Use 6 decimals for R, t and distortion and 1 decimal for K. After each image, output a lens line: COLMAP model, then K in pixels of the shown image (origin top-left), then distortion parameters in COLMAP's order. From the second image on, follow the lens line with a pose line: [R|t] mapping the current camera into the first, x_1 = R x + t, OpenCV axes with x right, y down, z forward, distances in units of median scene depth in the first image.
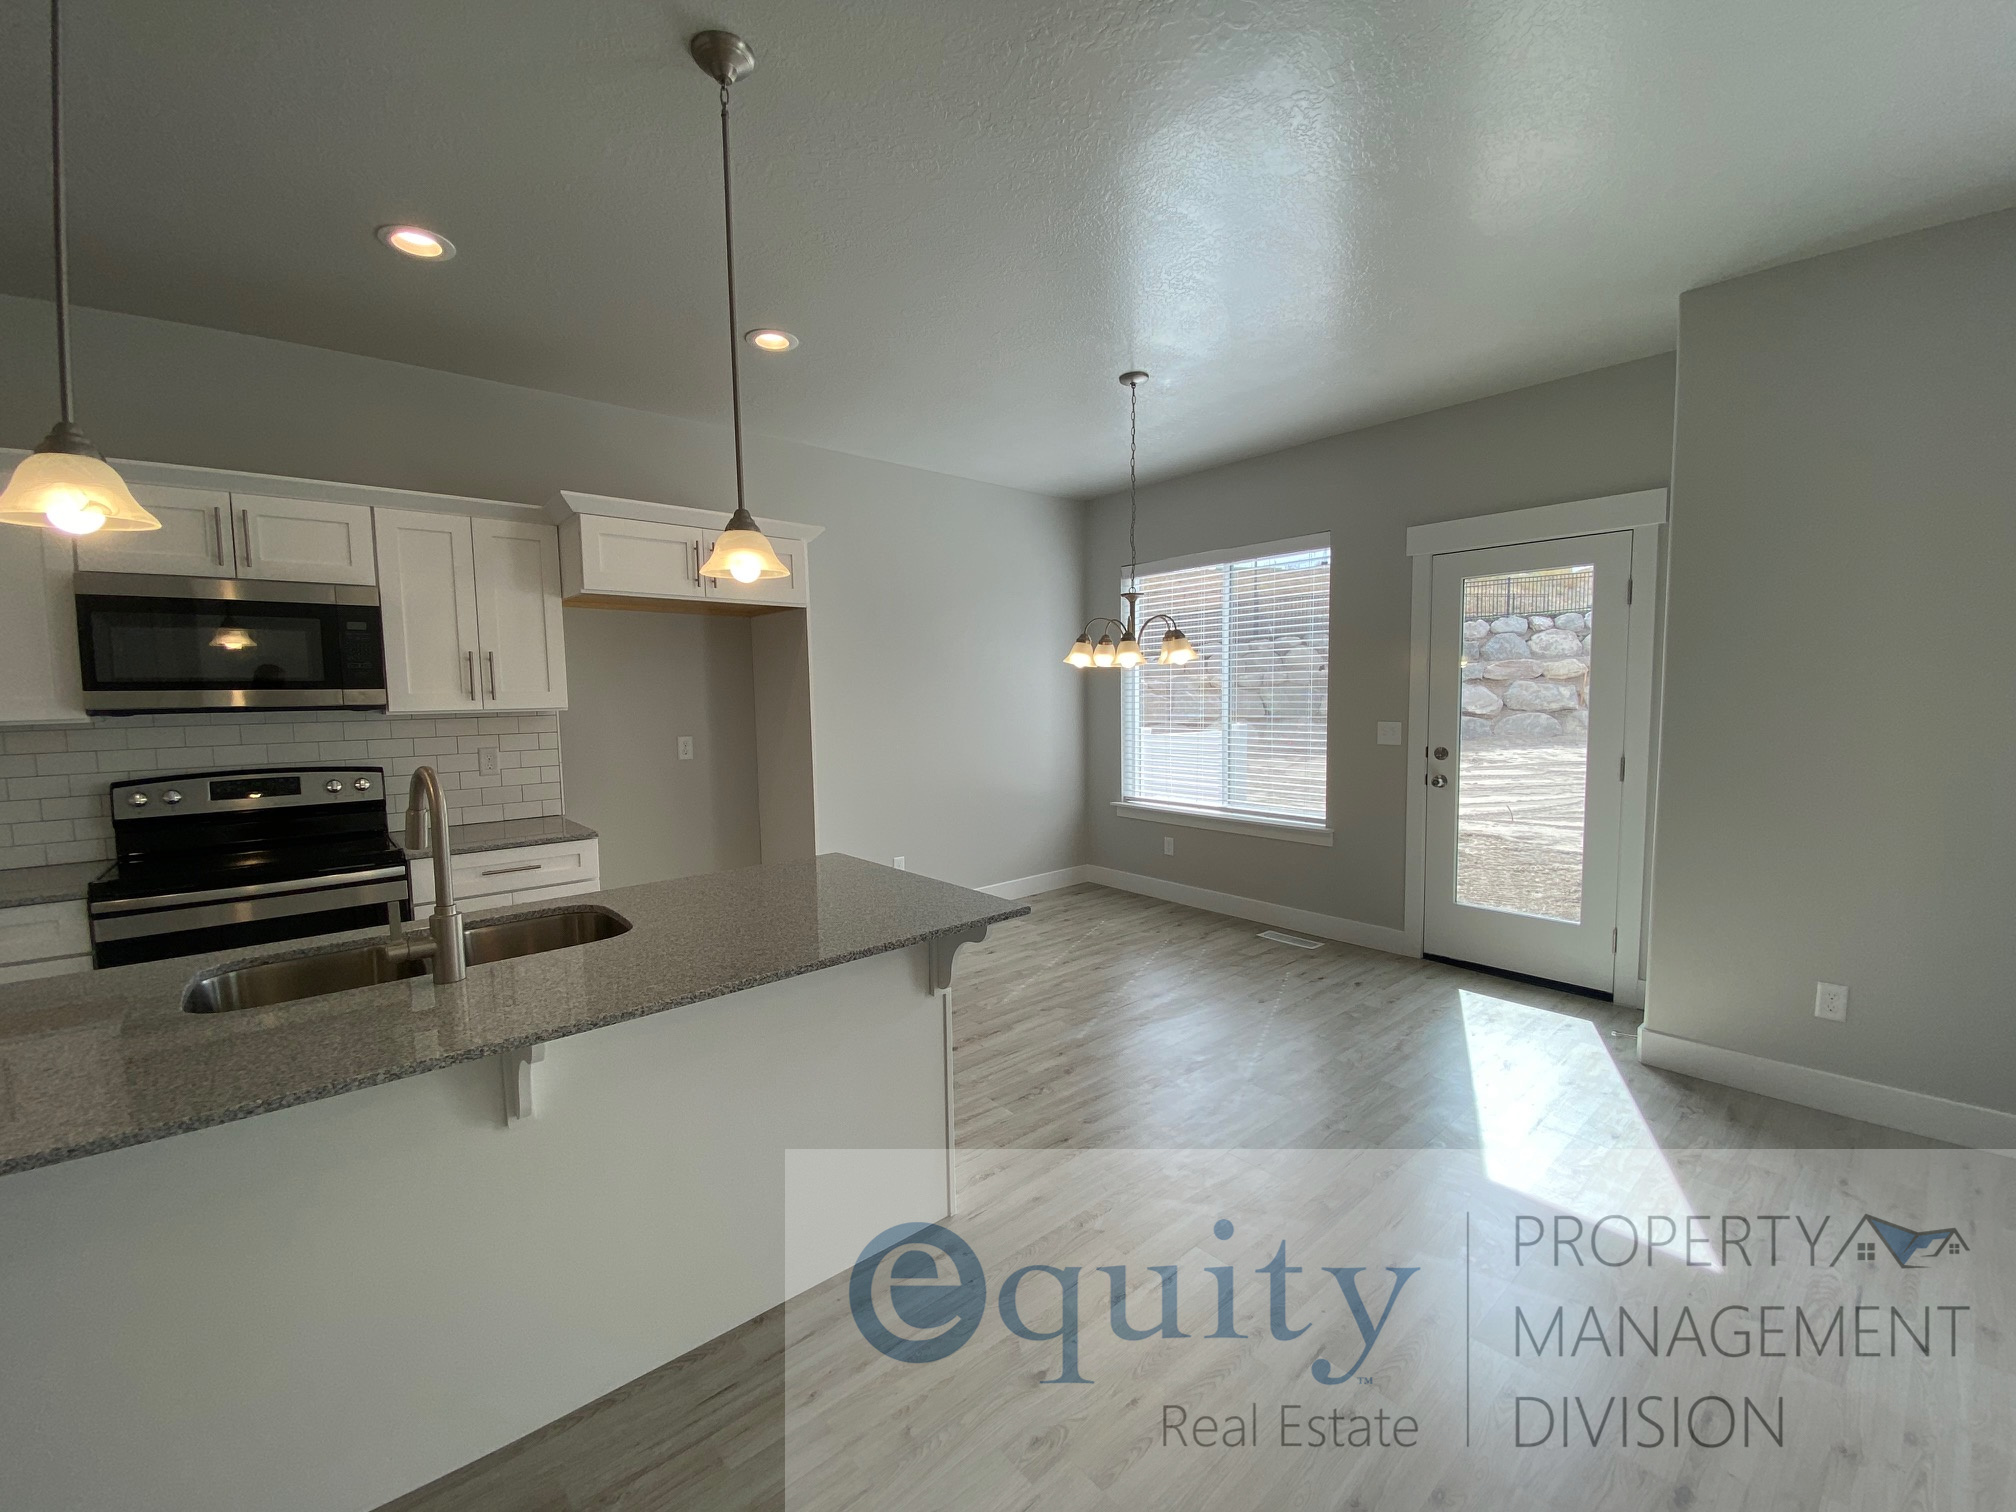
lens RADIAL K [[811.0, 0, 1006.4], [0, 811.0, 757.5], [0, 0, 1]] dist [0.002051, -0.011344]
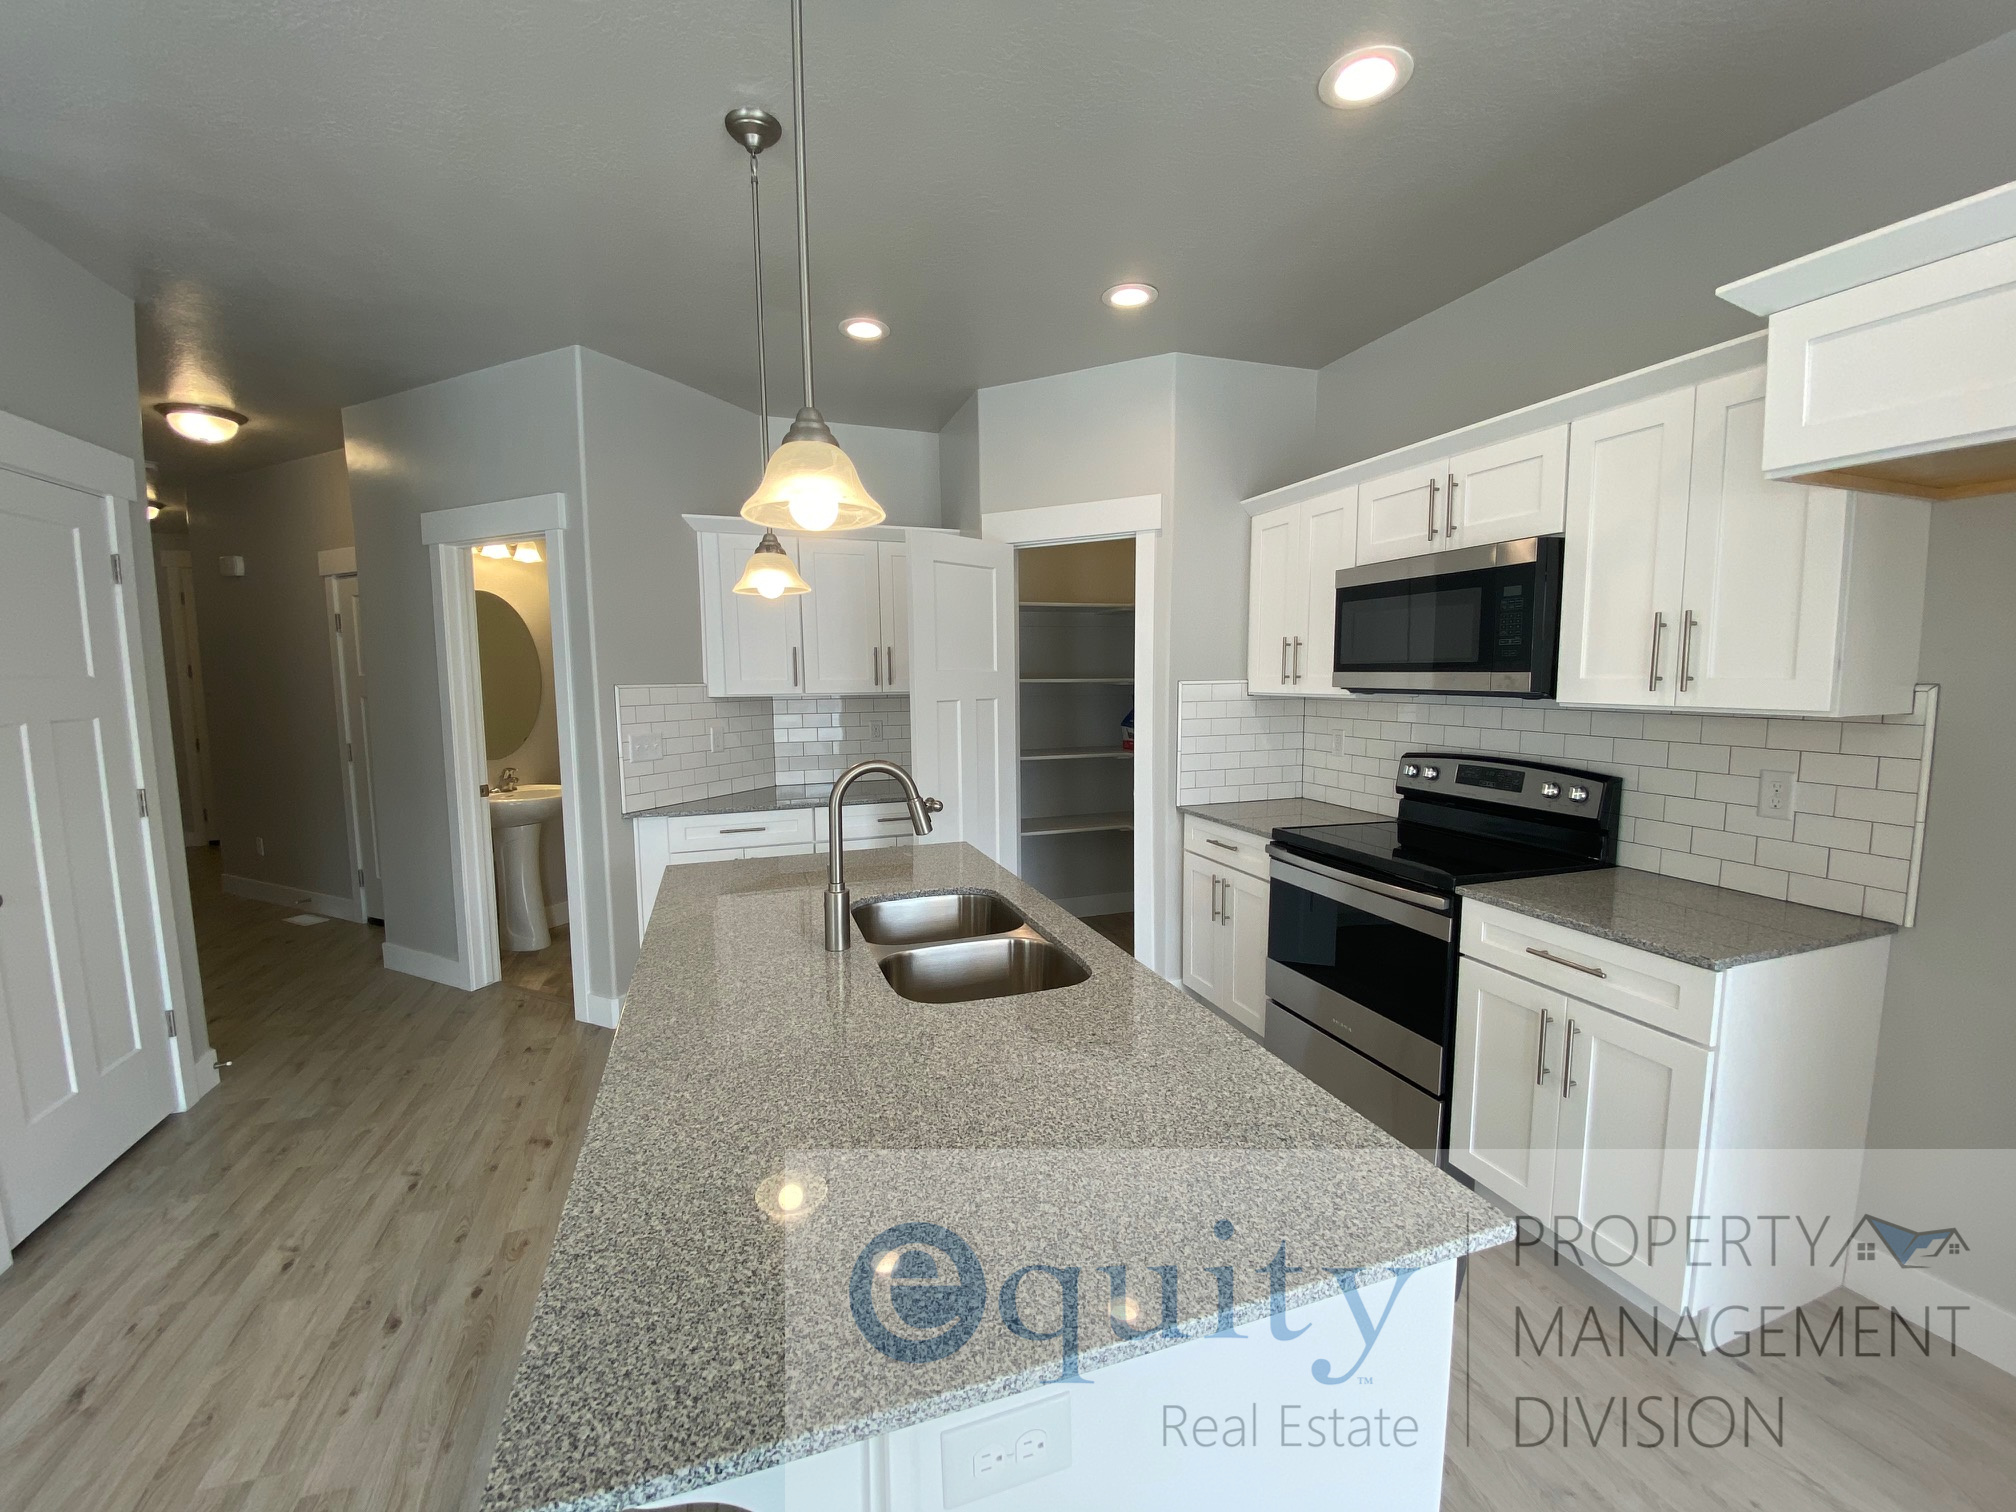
lens RADIAL K [[811.0, 0, 1006.4], [0, 811.0, 757.5], [0, 0, 1]] dist [0.002051, -0.011344]
pose [[-0.393272, 0.115557, -0.912131, 0.121604], [-0.056120, 0.987204, 0.149264, -0.093332], [0.917708, 0.109890, -0.381755, 0.864933]]
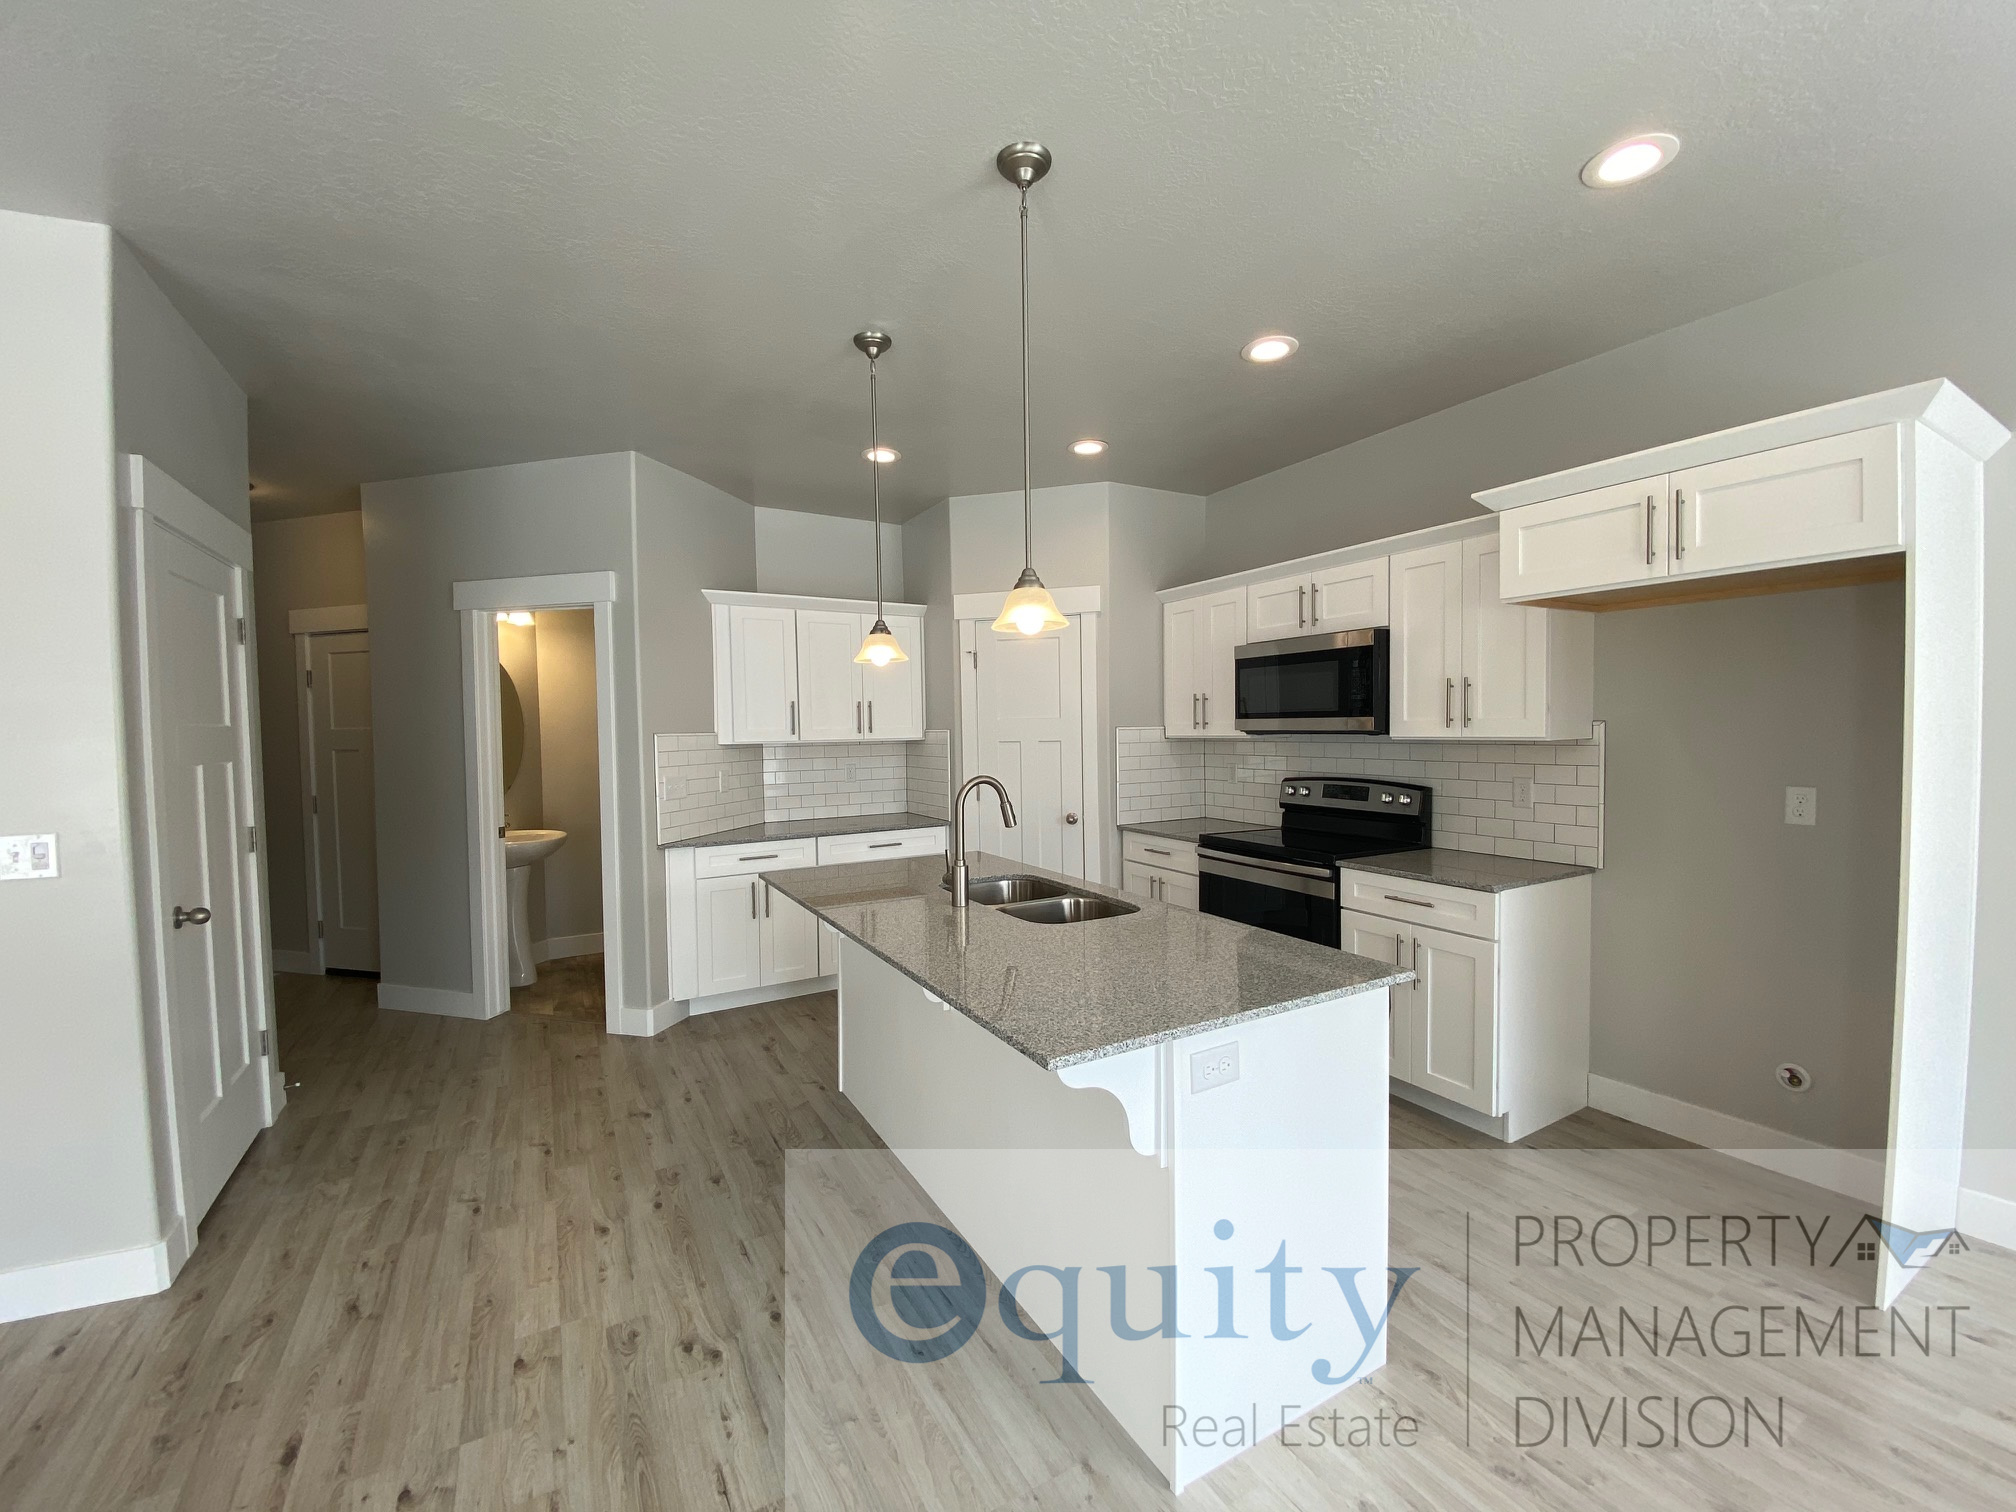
lens RADIAL K [[809.9, 0, 999.2], [0, 809.9, 757.8], [0, 0, 1]] dist [0.019830, -0.021614]
pose [[-0.222847, 0.056815, -0.973196, 0.471319], [-0.056685, 0.995856, 0.071118, -0.080609], [0.973204, 0.071014, -0.218703, 0.755841]]
